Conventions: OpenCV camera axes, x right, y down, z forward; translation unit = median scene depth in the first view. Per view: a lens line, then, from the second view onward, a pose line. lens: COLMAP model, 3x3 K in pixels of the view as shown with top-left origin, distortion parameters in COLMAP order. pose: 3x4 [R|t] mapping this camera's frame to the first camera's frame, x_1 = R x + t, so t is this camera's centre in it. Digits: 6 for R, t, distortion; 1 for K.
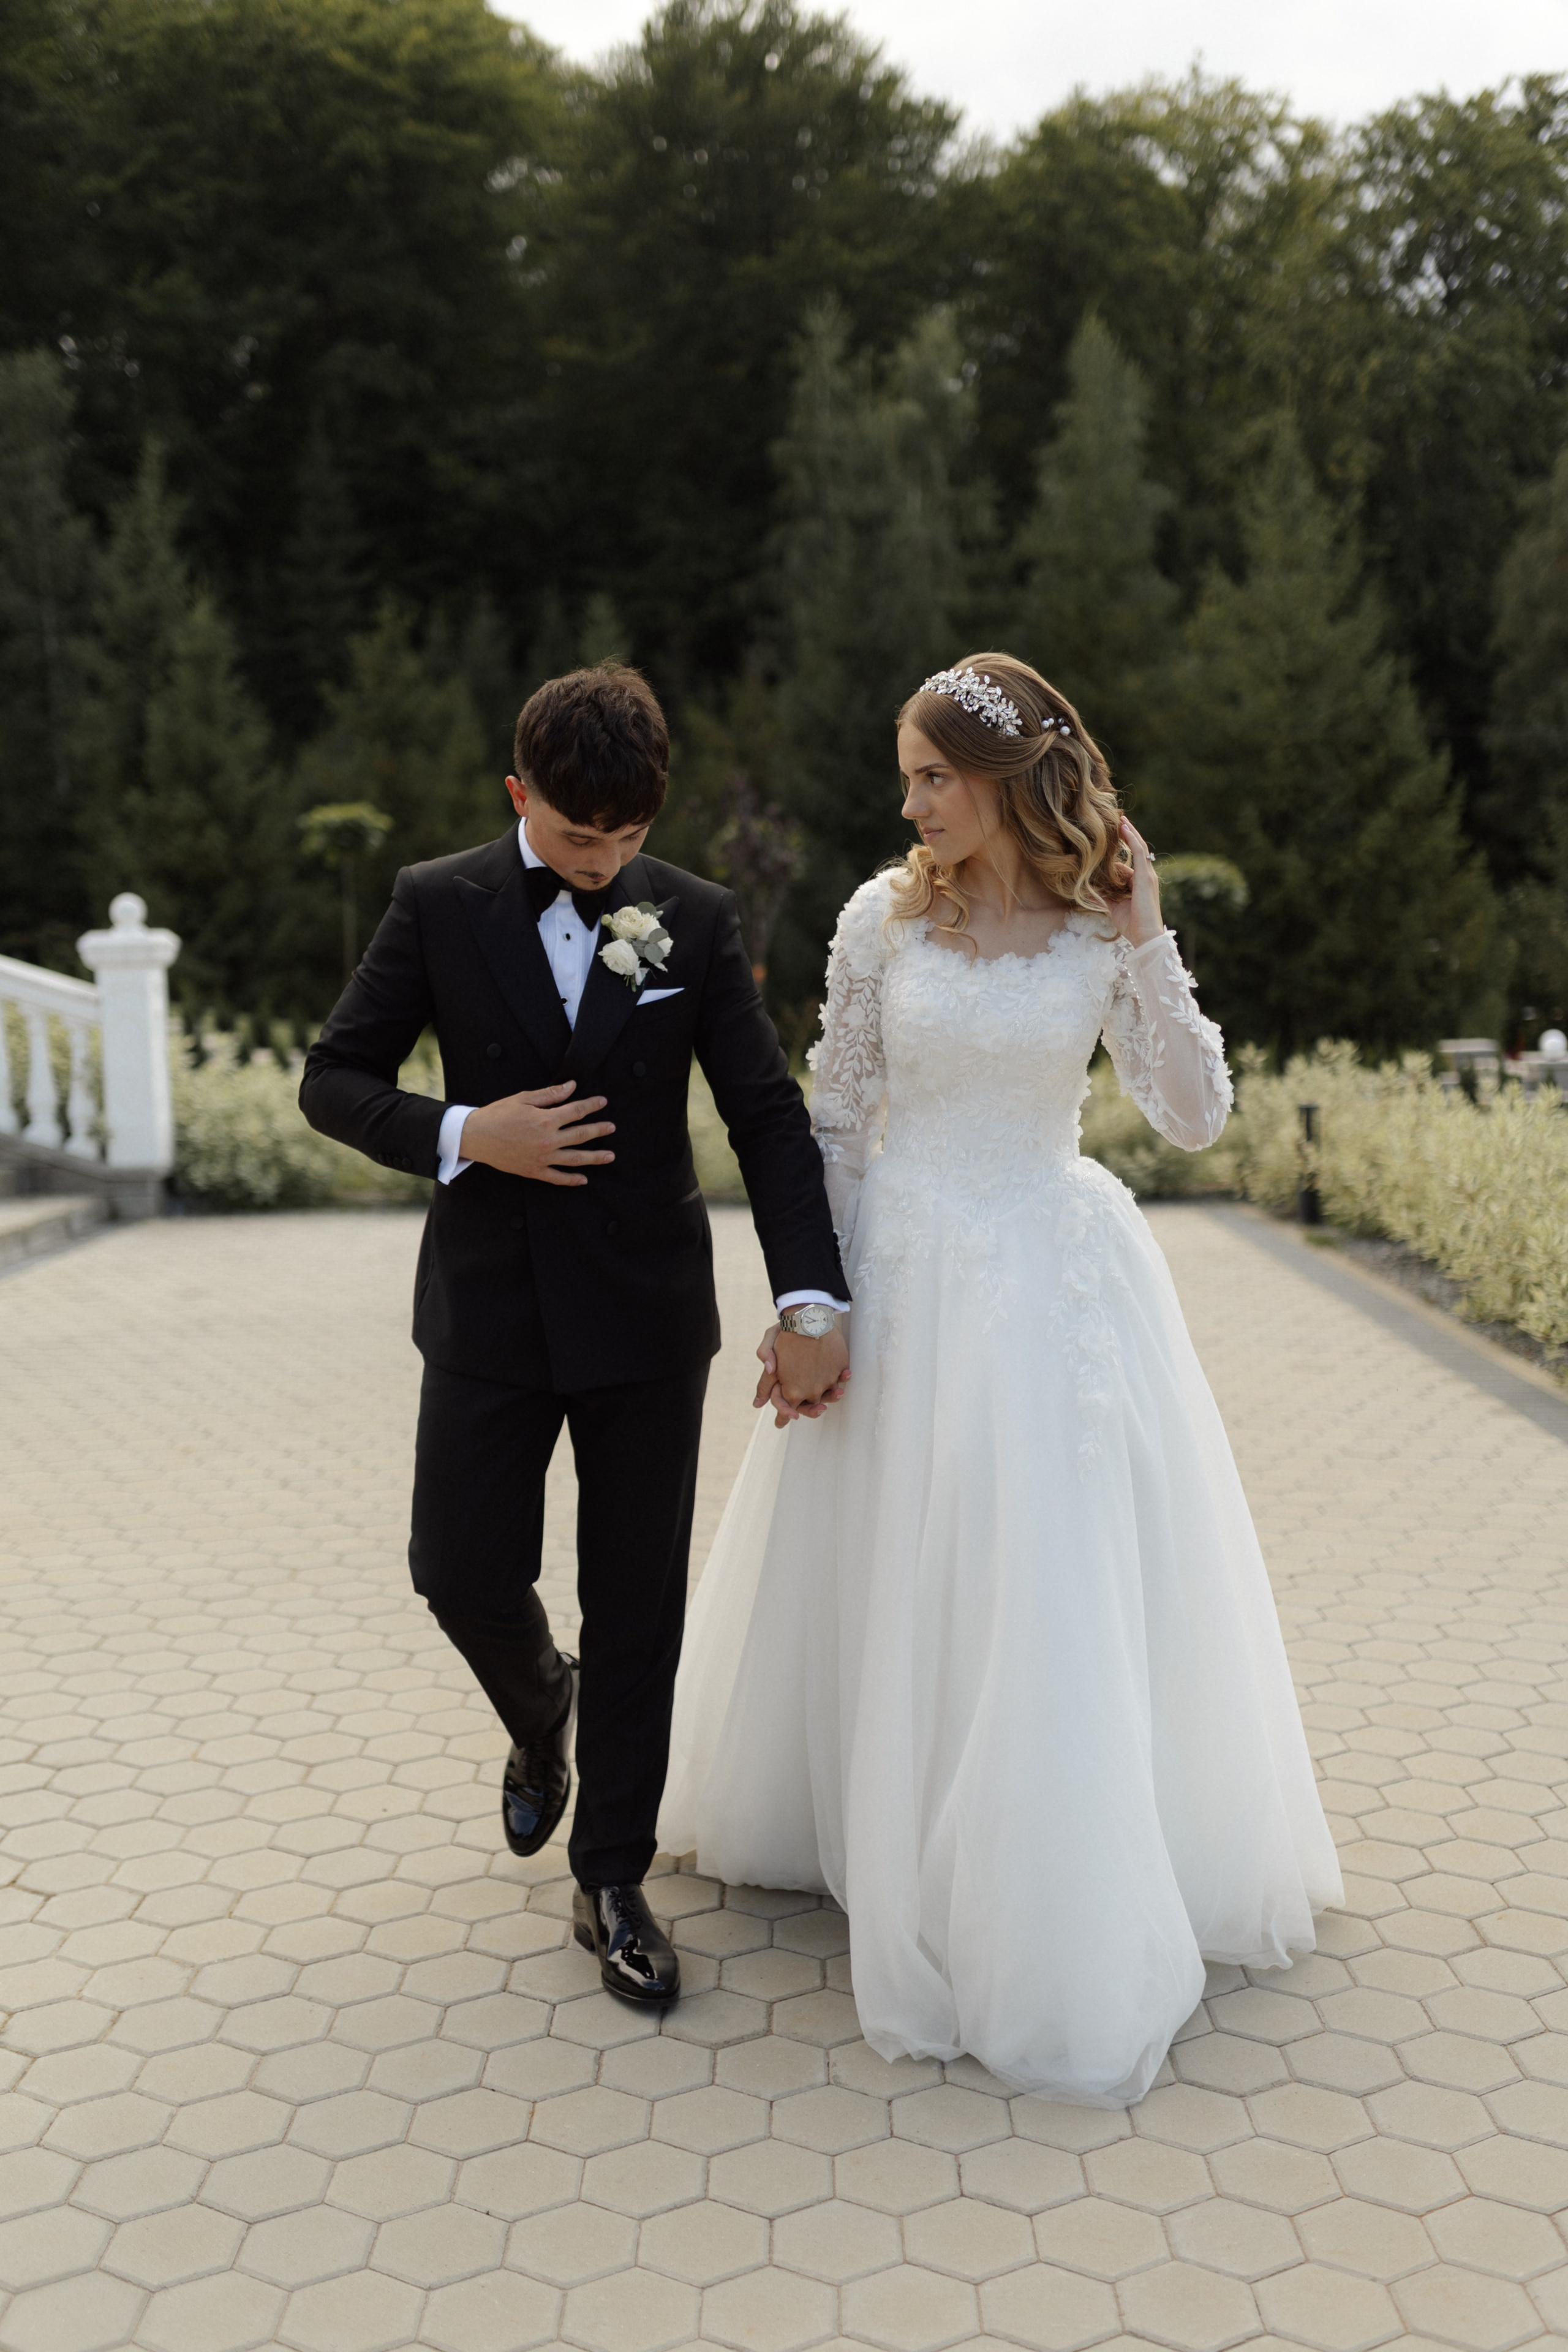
lens RADIAL K [[3923.5, 0, 784.0], [0, 3923.5, 1176.0], [0, 0, 1]] dist [0.039693, 0.182038]
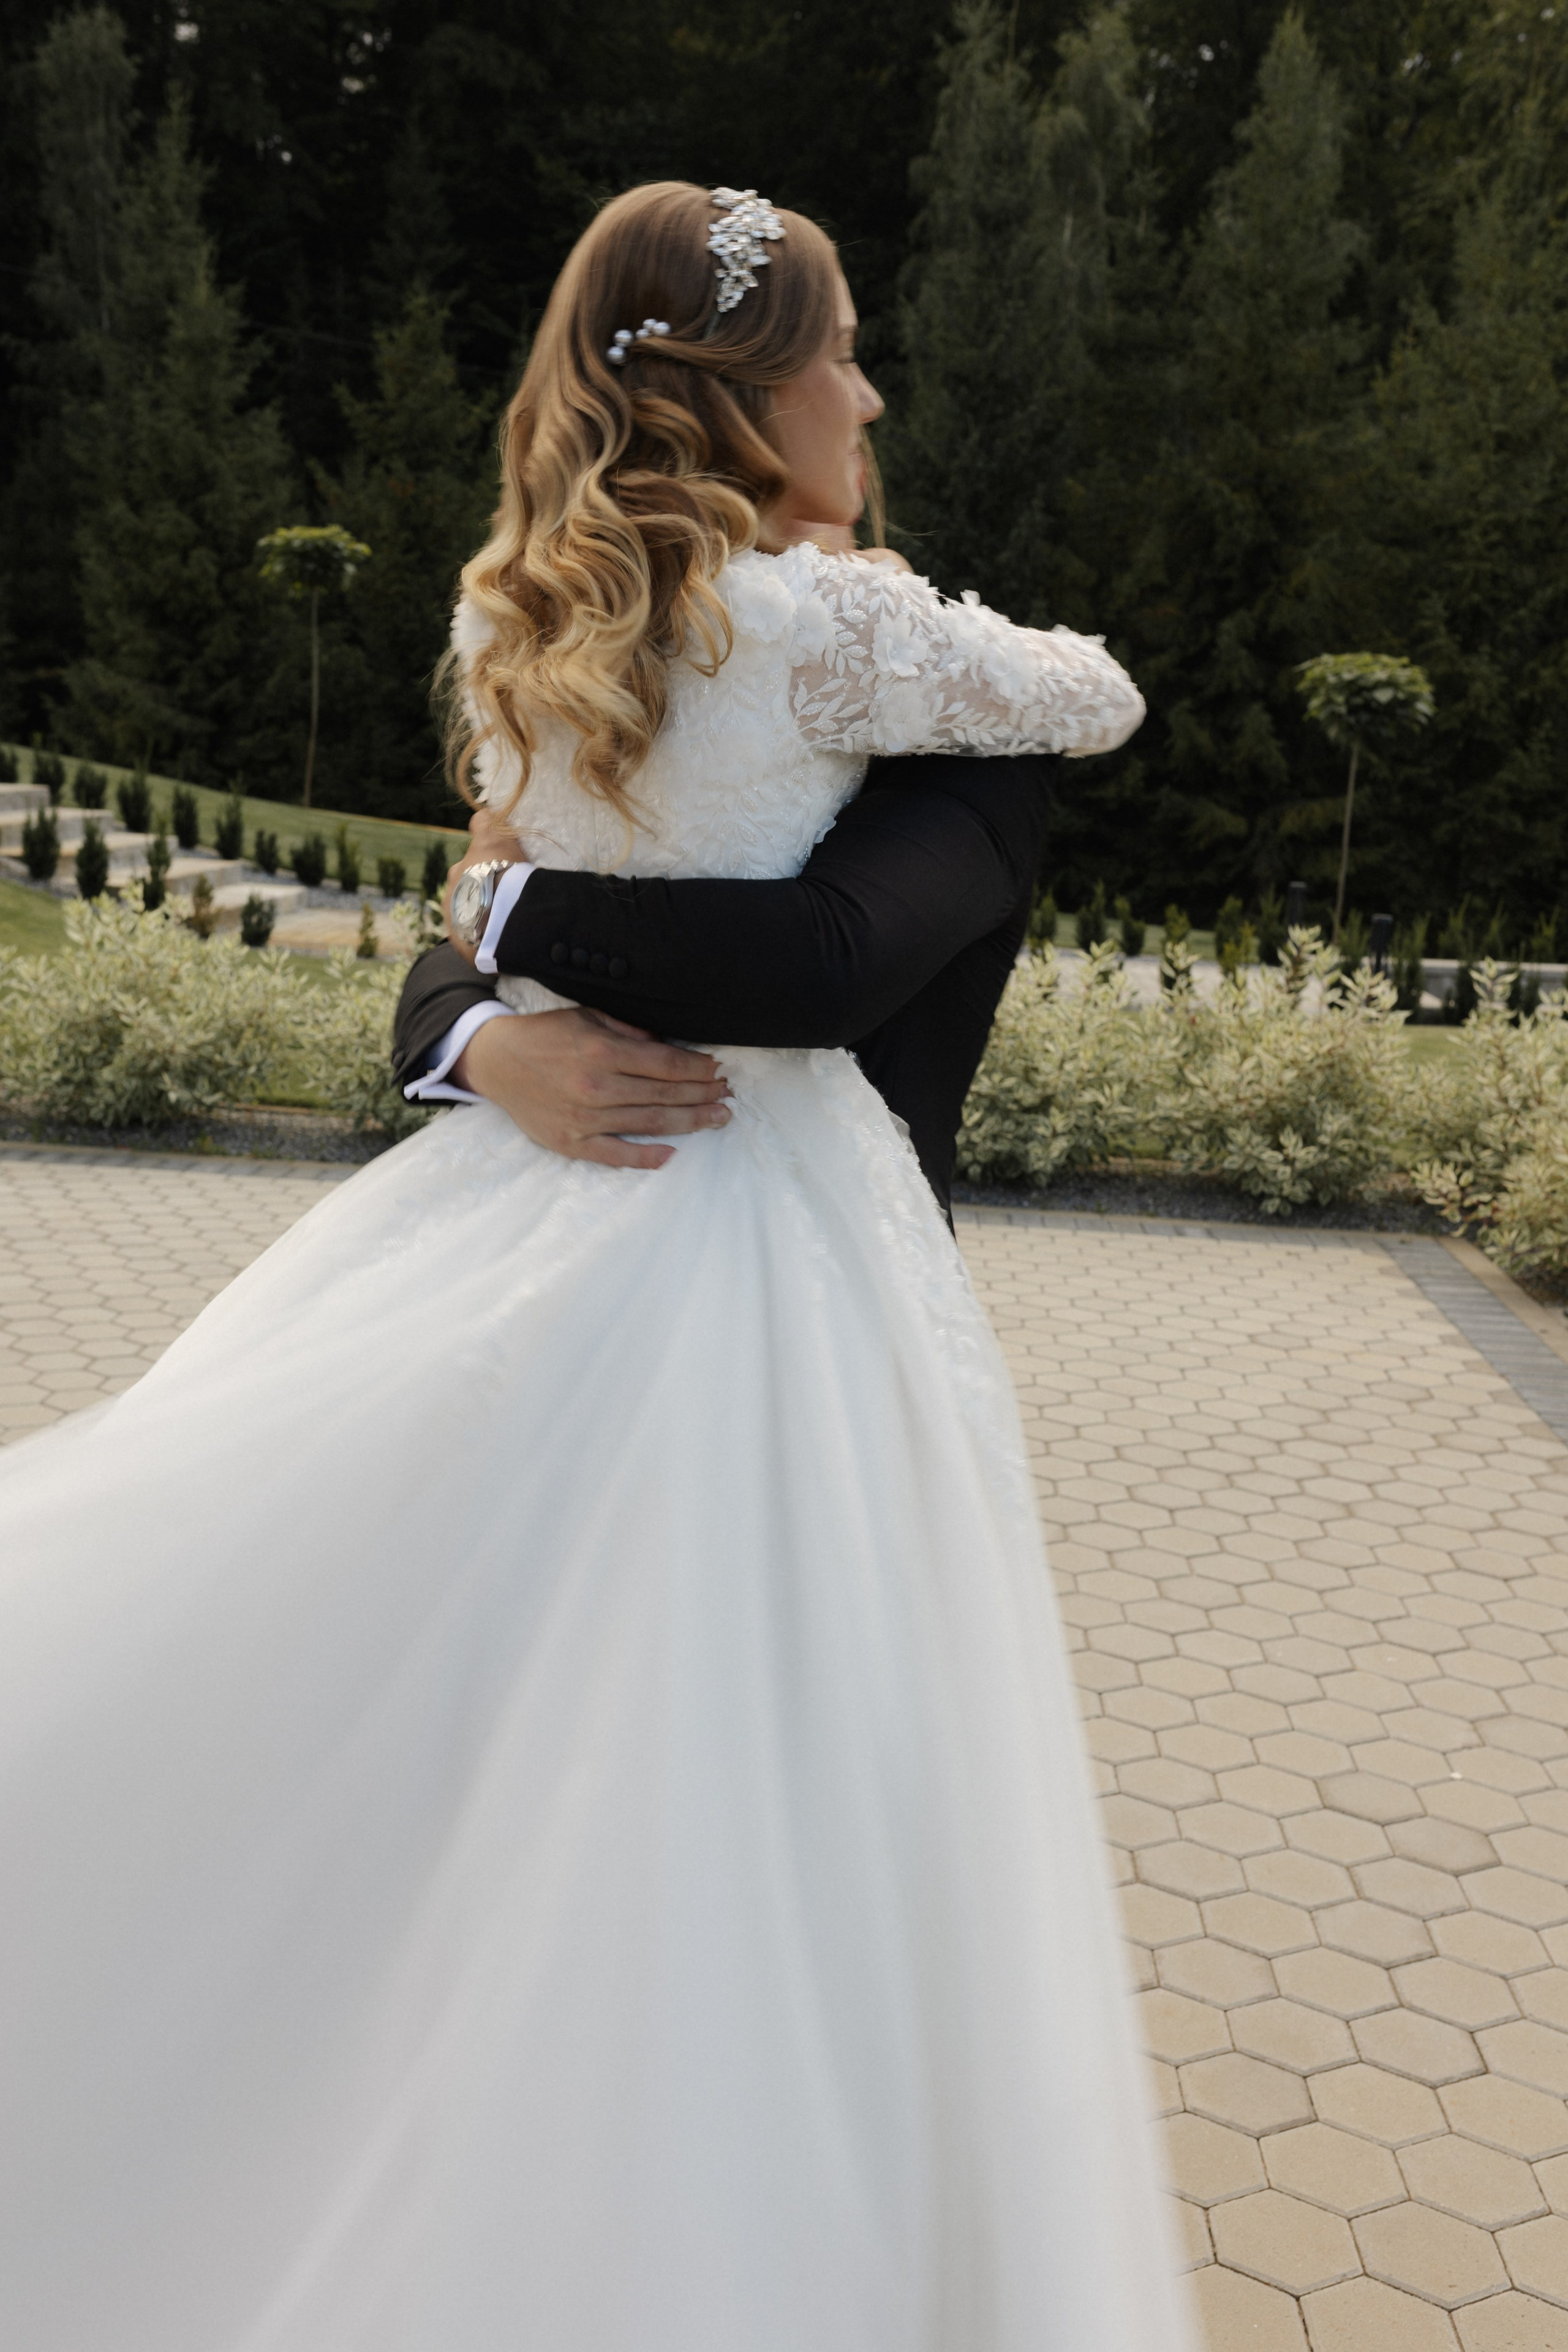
lens RADIAL K [[2244.0, 0, 784.0], [0, 2244.0, 1176.0], [0, 0, 1]] dist [0.000960, -0.021786]
pose [[0.992375, 0.082189, -0.091857, 0.035924], [-0.068572, 0.987395, 0.142652, -0.032027], [0.102424, -0.135265, 0.985501, 0.503139]]
